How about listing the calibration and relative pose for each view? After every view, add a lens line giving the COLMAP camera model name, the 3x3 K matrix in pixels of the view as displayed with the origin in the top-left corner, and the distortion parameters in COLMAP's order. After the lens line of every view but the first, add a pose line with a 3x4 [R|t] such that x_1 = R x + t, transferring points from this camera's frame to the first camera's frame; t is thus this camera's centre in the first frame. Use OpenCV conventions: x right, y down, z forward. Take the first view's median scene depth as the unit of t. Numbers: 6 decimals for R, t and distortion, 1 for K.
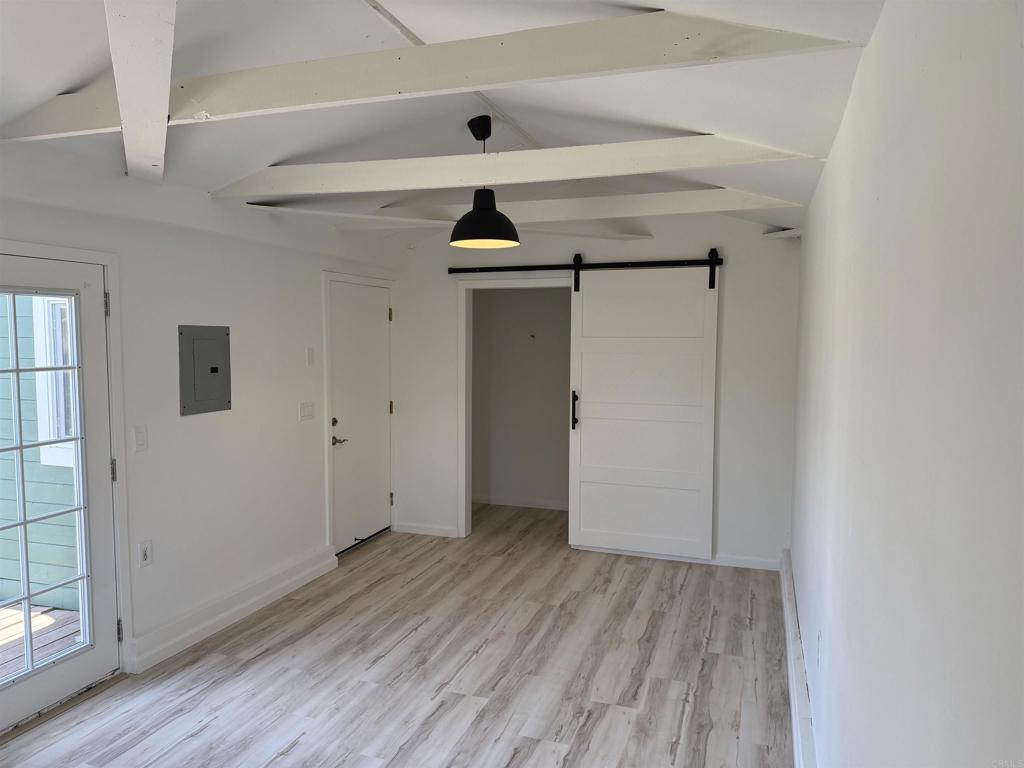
lens RADIAL K [[720.5, 0, 505.5], [0, 720.5, 388.0], [0, 0, 1]] dist [0.066612, -0.082187]
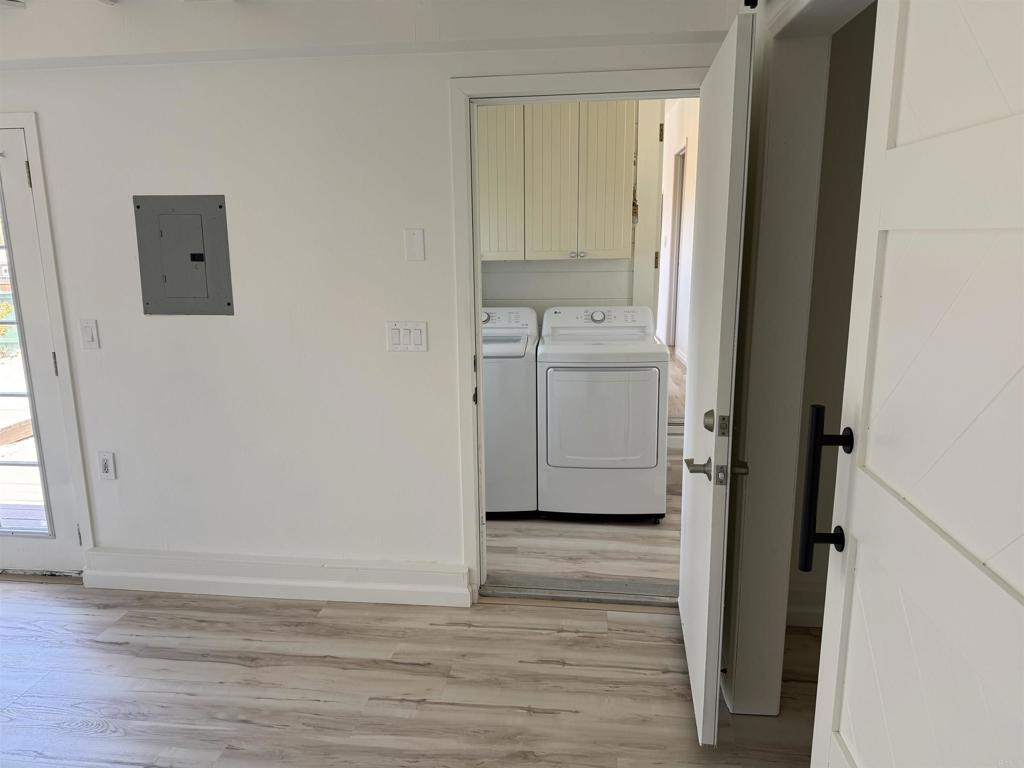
lens RADIAL K [[720.5, 0, 505.5], [0, 720.5, 388.0], [0, 0, 1]] dist [0.066612, -0.082187]
pose [[0.208905, 0.196804, -0.957928, 0.423170], [-0.058372, 0.980304, 0.188671, -0.057309], [0.976192, 0.016502, 0.216279, 1.255419]]
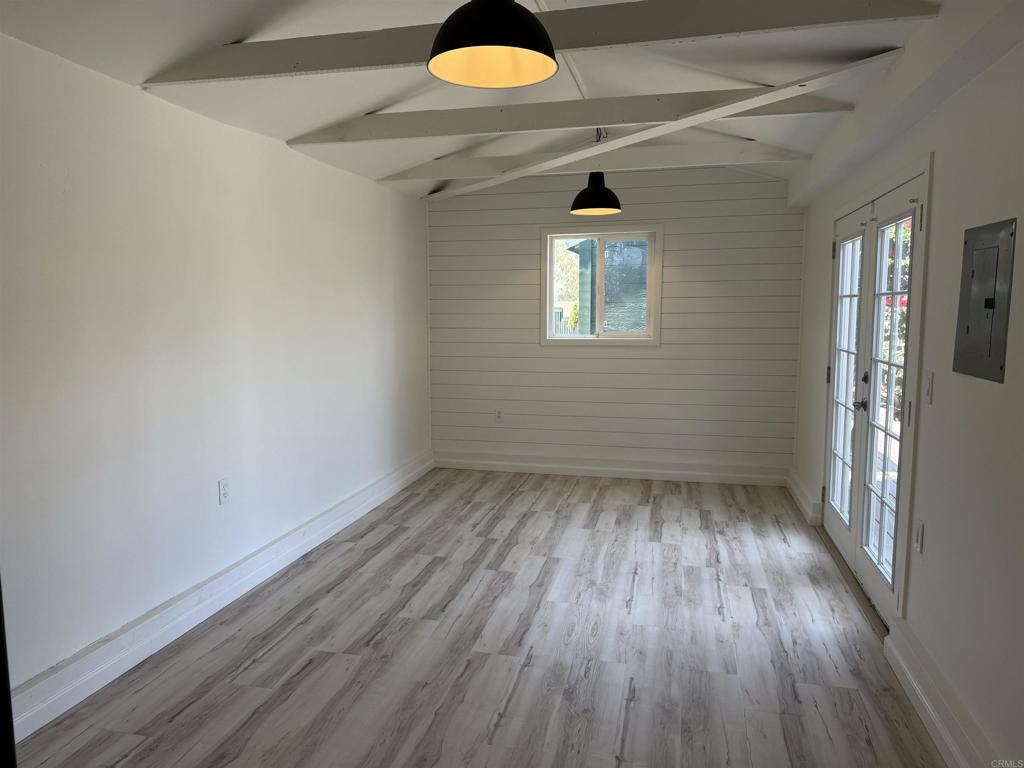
lens RADIAL K [[720.5, 0, 505.5], [0, 720.5, 388.0], [0, 0, 1]] dist [0.066612, -0.082187]
pose [[-0.994926, 0.012870, -0.099782, 0.020602], [-0.005769, 0.982856, 0.184284, -0.067233], [0.100443, 0.183925, -0.977795, 1.660282]]
